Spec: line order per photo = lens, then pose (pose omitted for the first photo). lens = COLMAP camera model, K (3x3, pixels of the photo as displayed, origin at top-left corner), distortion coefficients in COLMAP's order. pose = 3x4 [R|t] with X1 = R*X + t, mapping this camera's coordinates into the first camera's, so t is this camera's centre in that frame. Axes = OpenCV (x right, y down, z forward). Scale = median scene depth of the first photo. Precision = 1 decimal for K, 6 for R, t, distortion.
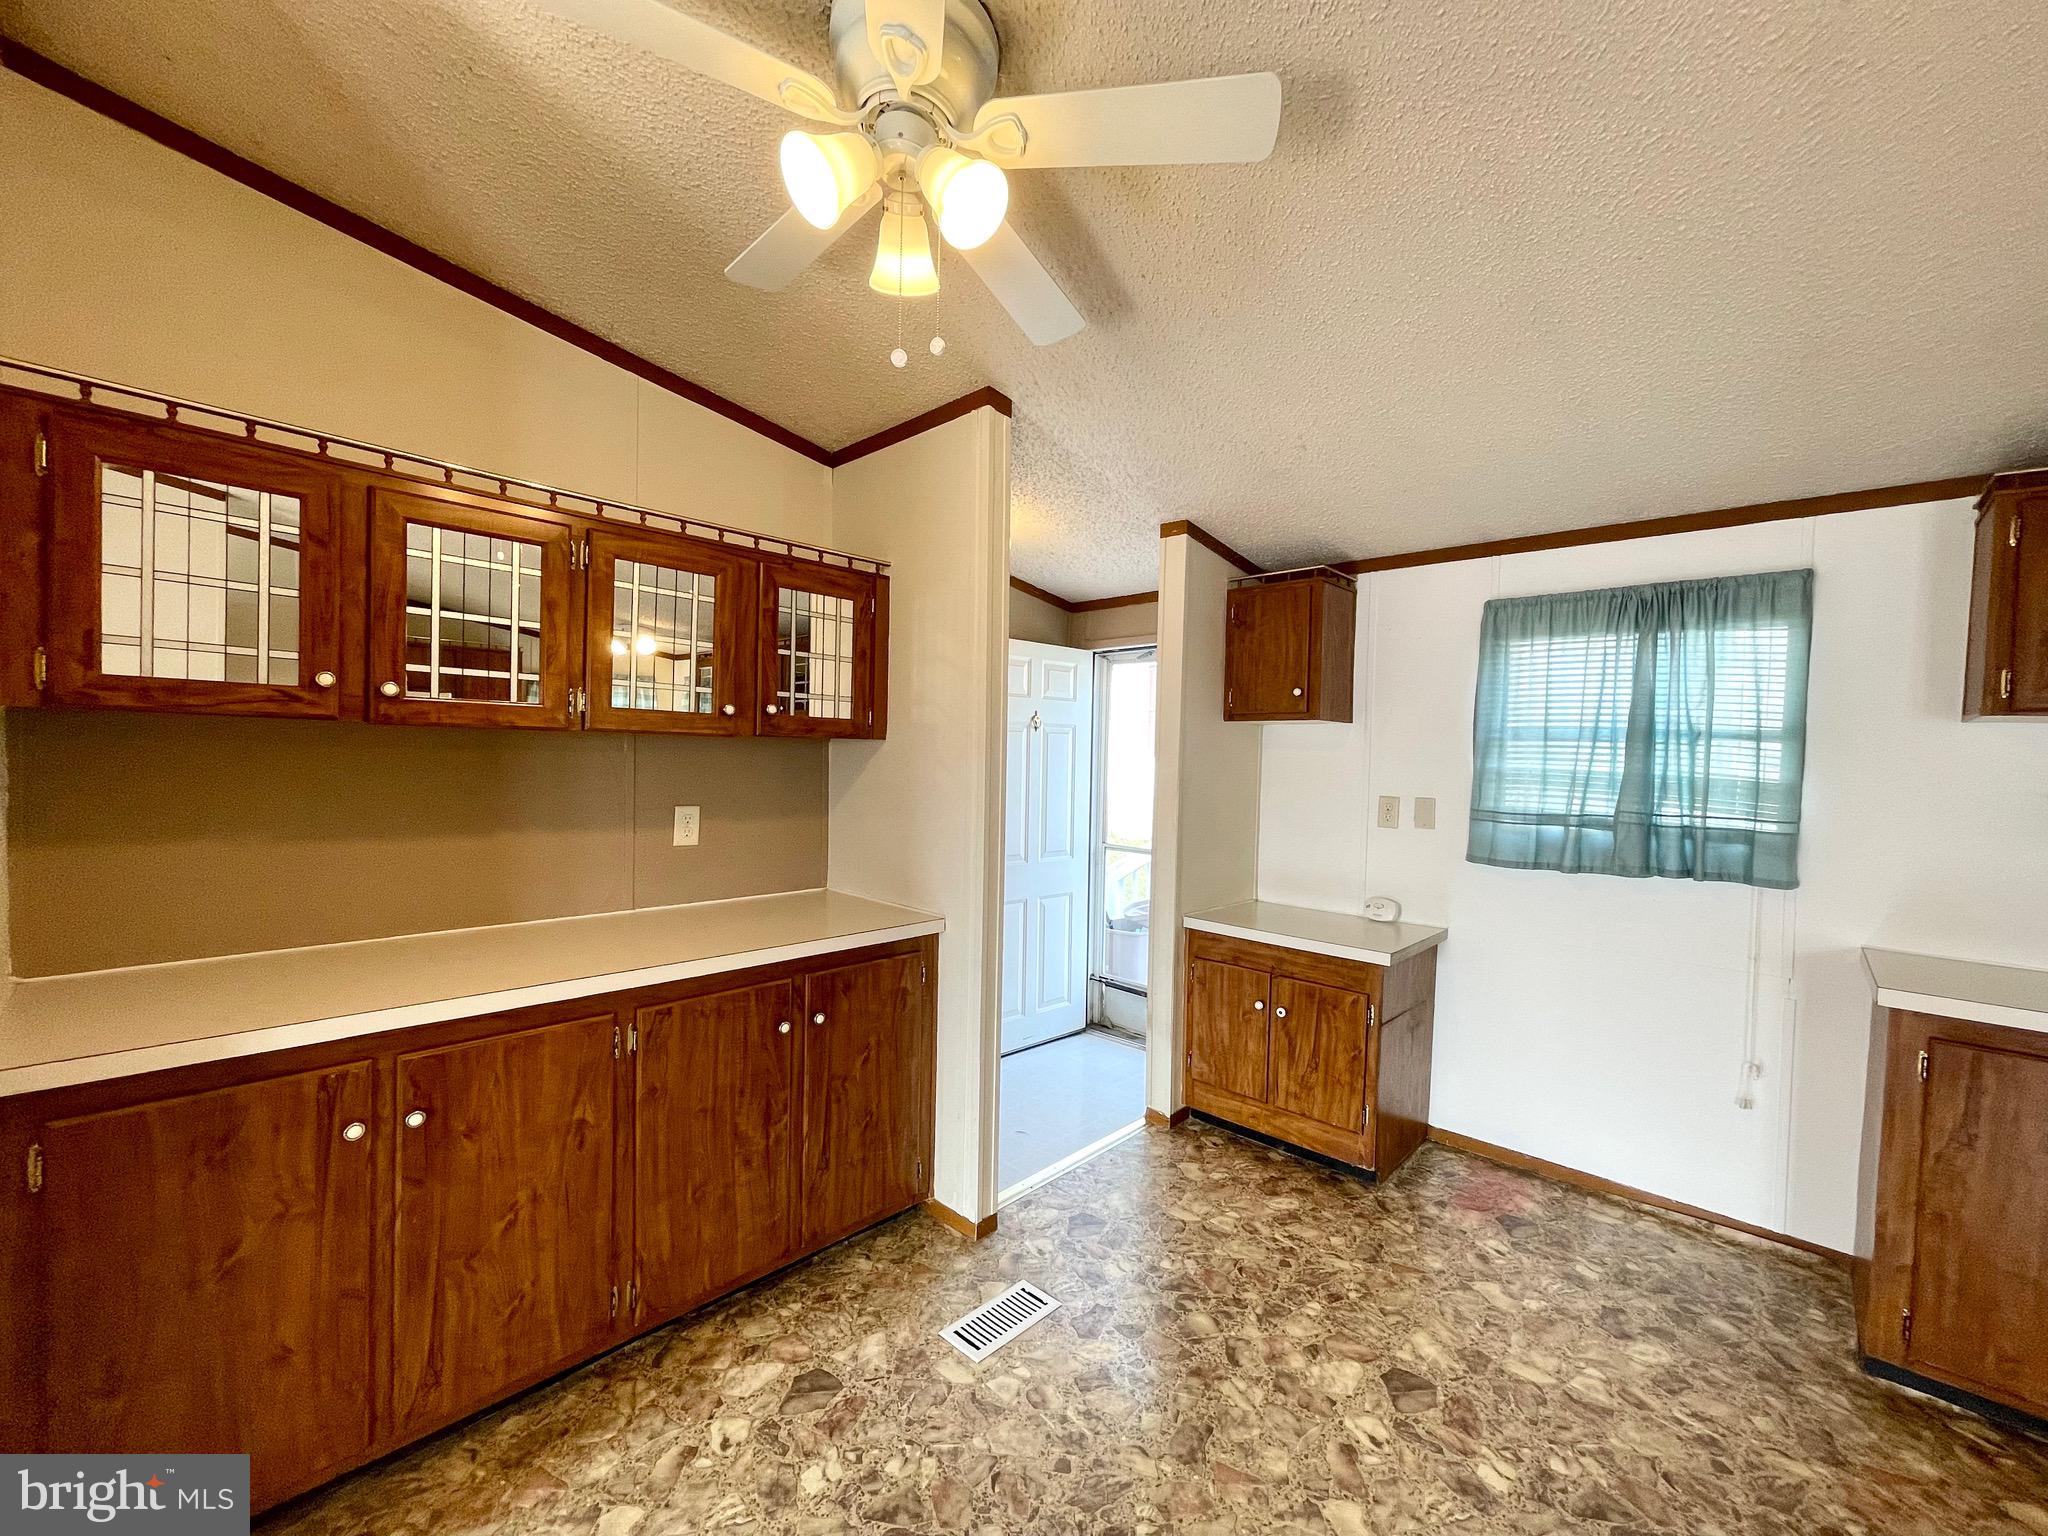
lens RADIAL K [[835.5, 0, 1026.6], [0, 835.5, 773.5], [0, 0, 1]] dist [-0.000460, -0.000063]
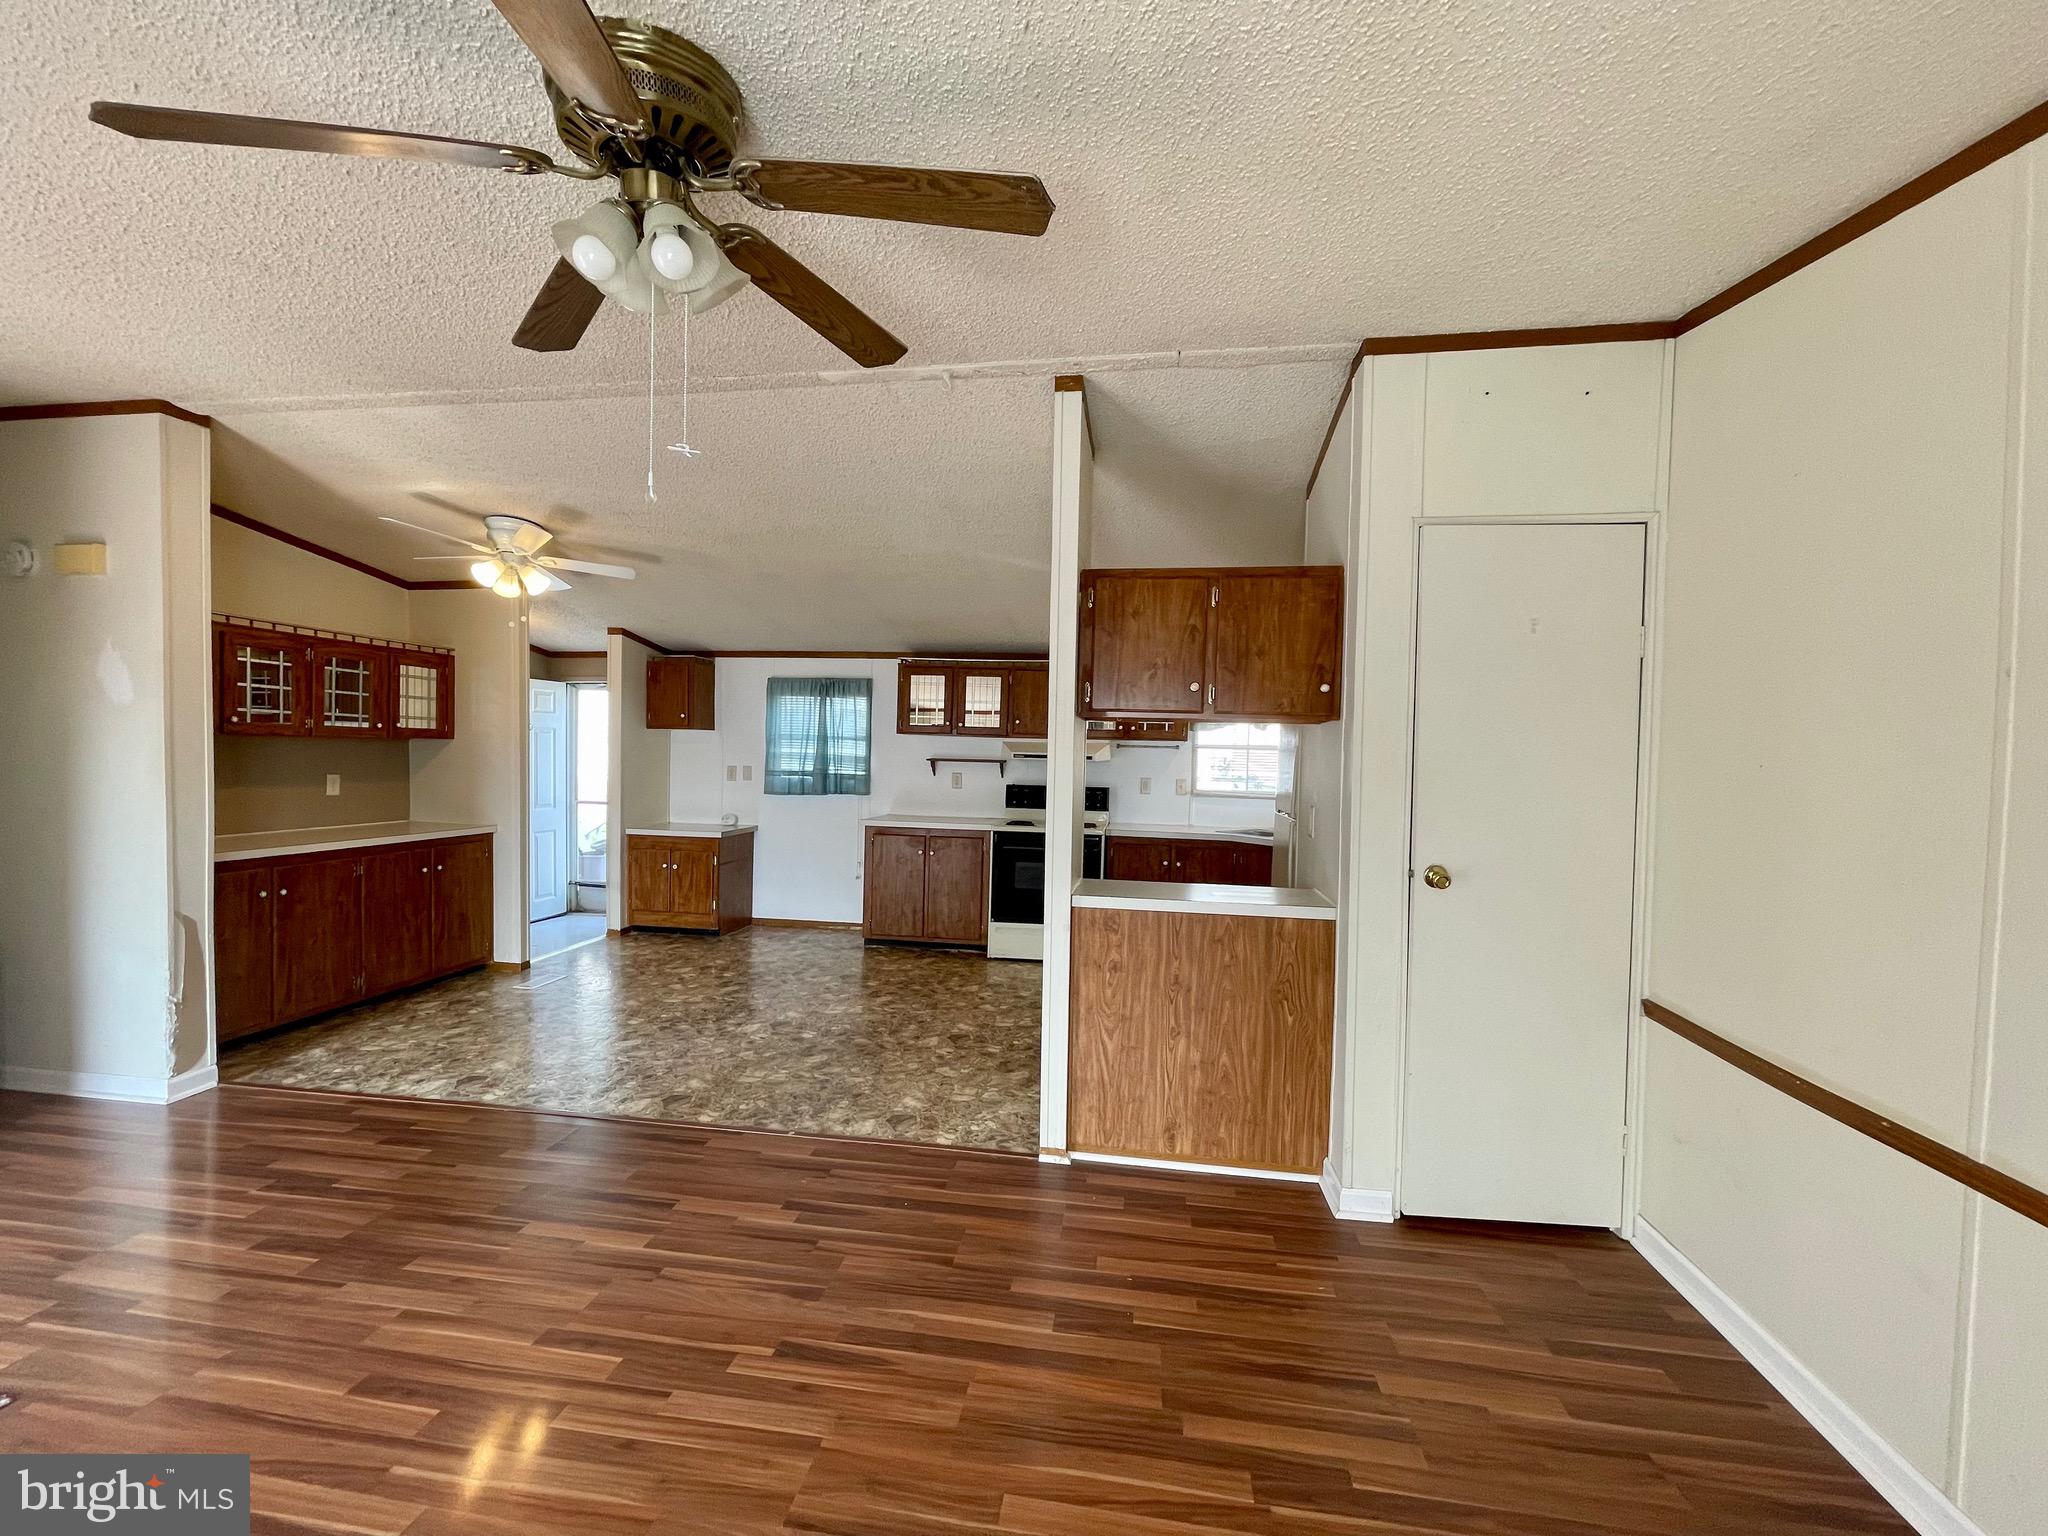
lens RADIAL K [[829.4, 0, 1023.7], [0, 829.4, 777.5], [0, 0, 1]] dist [0.000738, -0.000854]
pose [[0.820749, -0.024072, 0.570782, -0.189497], [0.013595, 0.999652, 0.022611, 0.024033], [-0.571128, -0.010798, 0.820790, -1.392424]]
